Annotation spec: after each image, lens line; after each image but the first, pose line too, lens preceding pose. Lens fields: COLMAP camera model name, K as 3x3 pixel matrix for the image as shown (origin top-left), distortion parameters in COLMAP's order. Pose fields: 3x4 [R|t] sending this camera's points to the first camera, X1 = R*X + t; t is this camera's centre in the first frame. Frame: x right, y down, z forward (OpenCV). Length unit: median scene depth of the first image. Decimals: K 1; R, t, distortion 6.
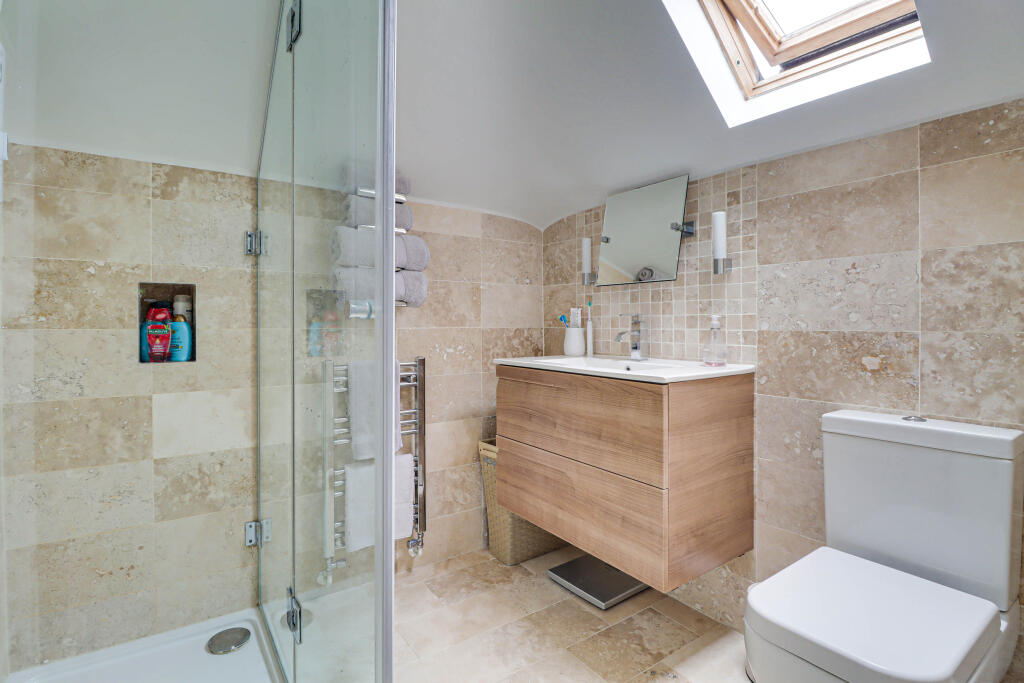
lens RADIAL K [[495.9, 0, 510.5], [0, 495.9, 335.4], [0, 0, 1]] dist [-0.005764, -0.002718]
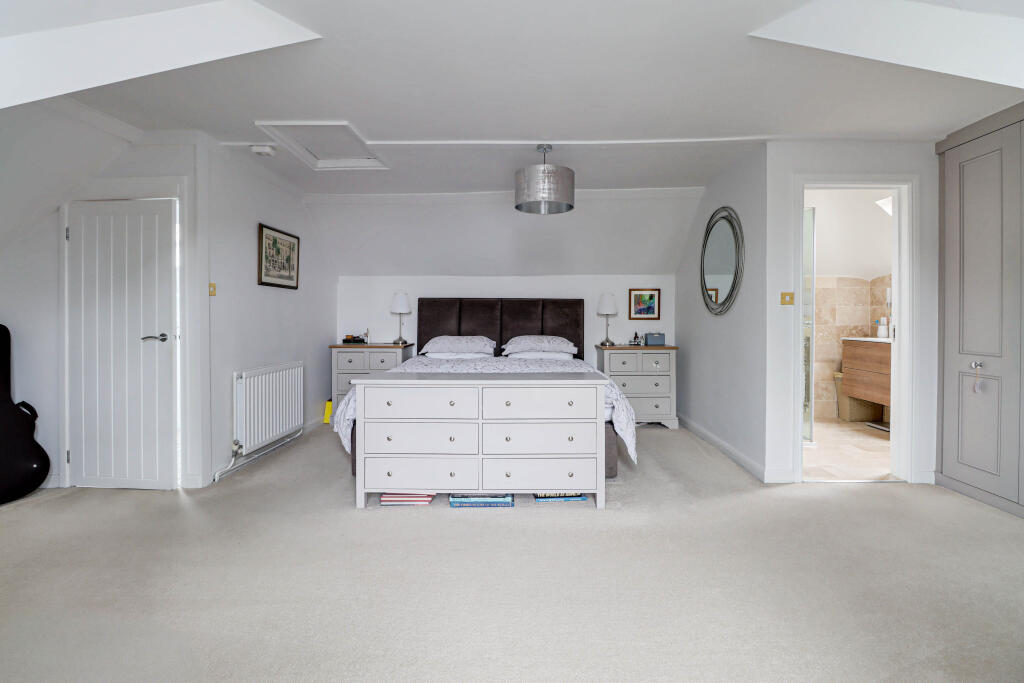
lens RADIAL K [[495.9, 0, 503.5], [0, 495.9, 323.8], [0, 0, 1]] dist [-0.005764, -0.002718]
pose [[0.783063, 0.004362, -0.621927, 0.172355], [-0.006070, 0.999981, -0.000630, -0.011057], [0.621912, 0.004268, 0.783075, -1.913242]]
